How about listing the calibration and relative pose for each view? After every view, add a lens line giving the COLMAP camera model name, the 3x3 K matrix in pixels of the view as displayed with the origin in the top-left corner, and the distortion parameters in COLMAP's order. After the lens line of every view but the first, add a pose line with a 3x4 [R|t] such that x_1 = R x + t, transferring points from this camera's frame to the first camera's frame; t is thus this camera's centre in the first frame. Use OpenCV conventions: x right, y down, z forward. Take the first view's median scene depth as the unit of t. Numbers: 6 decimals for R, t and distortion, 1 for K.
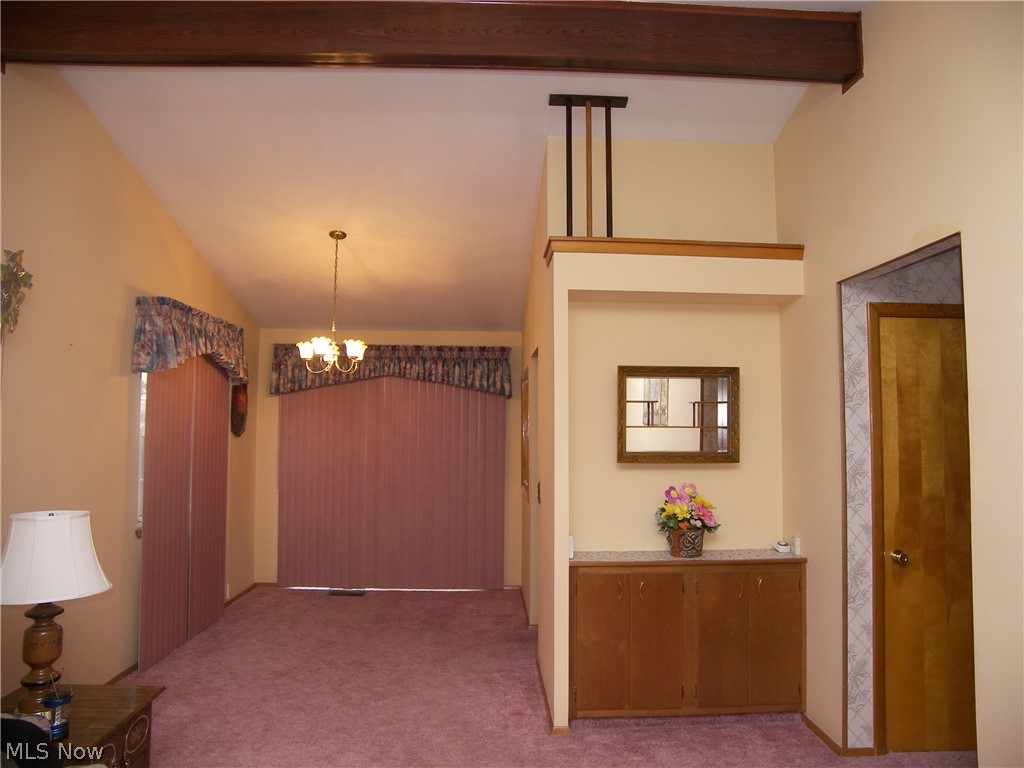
lens RADIAL K [[753.7, 0, 512.0], [0, 753.7, 384.0], [0, 0, 1]] dist [-0.130880, 0.114951]
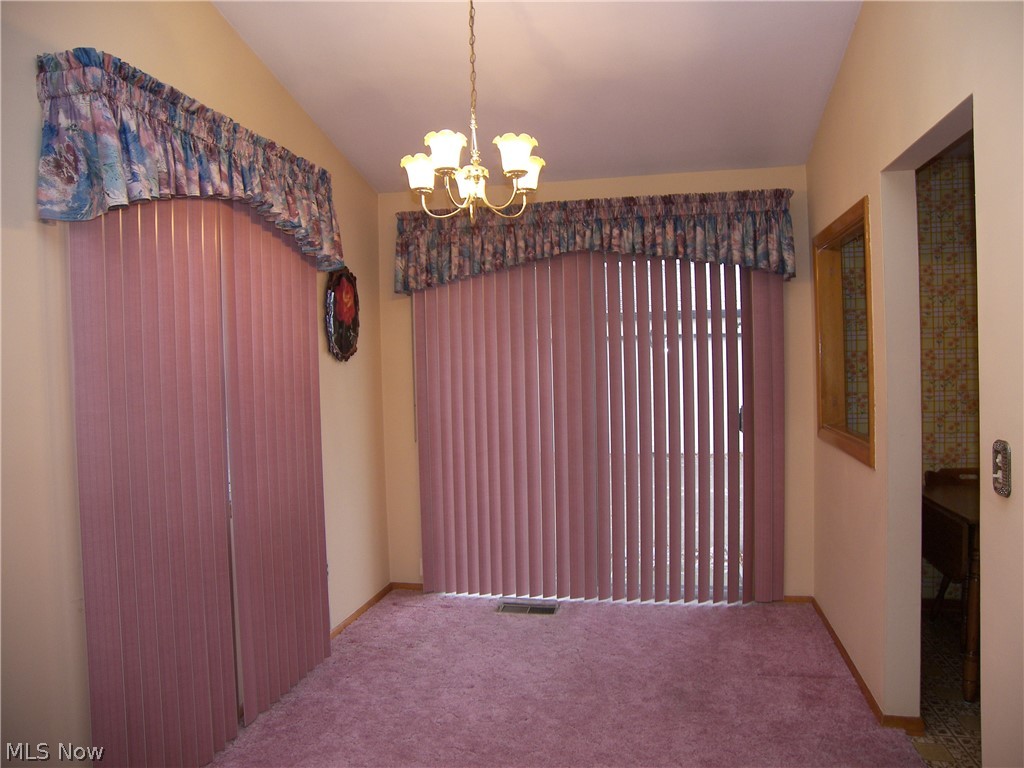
lens RADIAL K [[753.7, 0, 512.0], [0, 753.7, 384.0], [0, 0, 1]] dist [-0.130880, 0.114951]
pose [[0.970607, -0.026623, -0.239194, -0.079834], [0.048978, 0.994915, 0.088006, 0.038986], [0.235635, -0.097134, 0.966975, 0.402464]]
